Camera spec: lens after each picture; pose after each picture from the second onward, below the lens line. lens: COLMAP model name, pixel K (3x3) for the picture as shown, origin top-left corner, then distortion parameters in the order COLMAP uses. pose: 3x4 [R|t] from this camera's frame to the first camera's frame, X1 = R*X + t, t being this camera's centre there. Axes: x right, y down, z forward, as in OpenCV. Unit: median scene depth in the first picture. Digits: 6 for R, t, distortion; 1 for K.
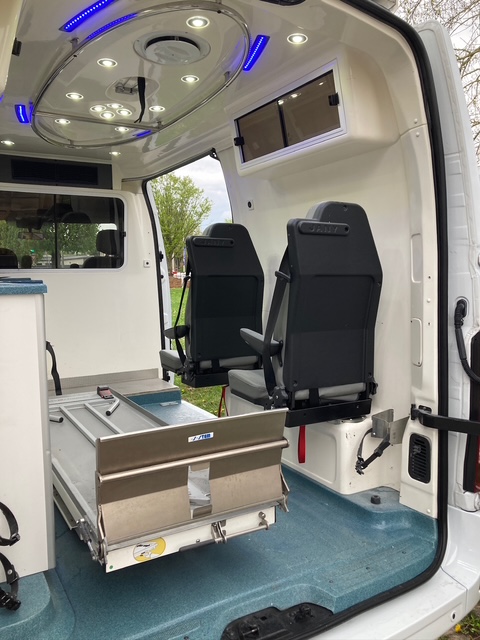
lens RADIAL K [[524.3, 0, 235.5], [0, 524.3, 320.3], [0, 0, 1]] dist [0.058798, -0.090375]
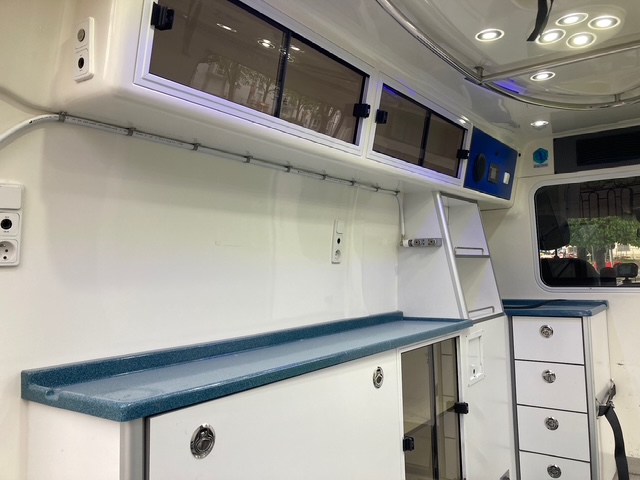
lens RADIAL K [[524.3, 0, 317.1], [0, 524.3, 236.9], [0, 0, 1]] dist [0.058798, -0.090375]
pose [[0.408022, -0.057064, -0.911187, 0.188447], [-0.059400, 0.994271, -0.088866, -0.154004], [0.911038, 0.090384, 0.402295, 0.724829]]
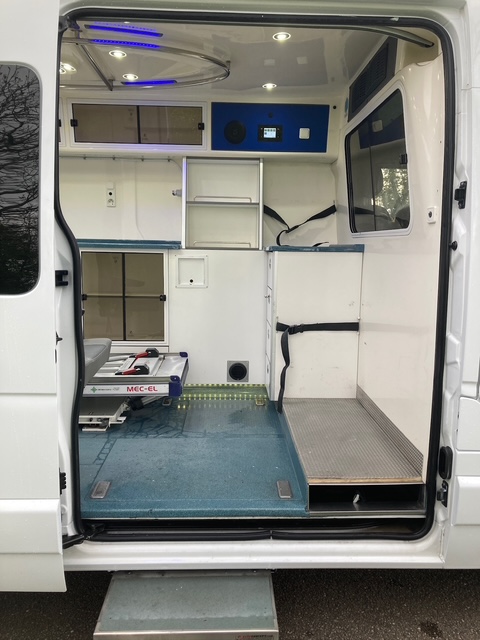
lens RADIAL K [[524.3, 0, 243.8], [0, 524.3, 316.8], [0, 0, 1]] dist [0.058798, -0.090375]
pose [[-0.463450, 0.118671, -0.878141, 0.720689], [-0.089400, 0.979674, 0.179574, -0.193986], [0.881602, 0.161730, -0.443420, 2.518030]]
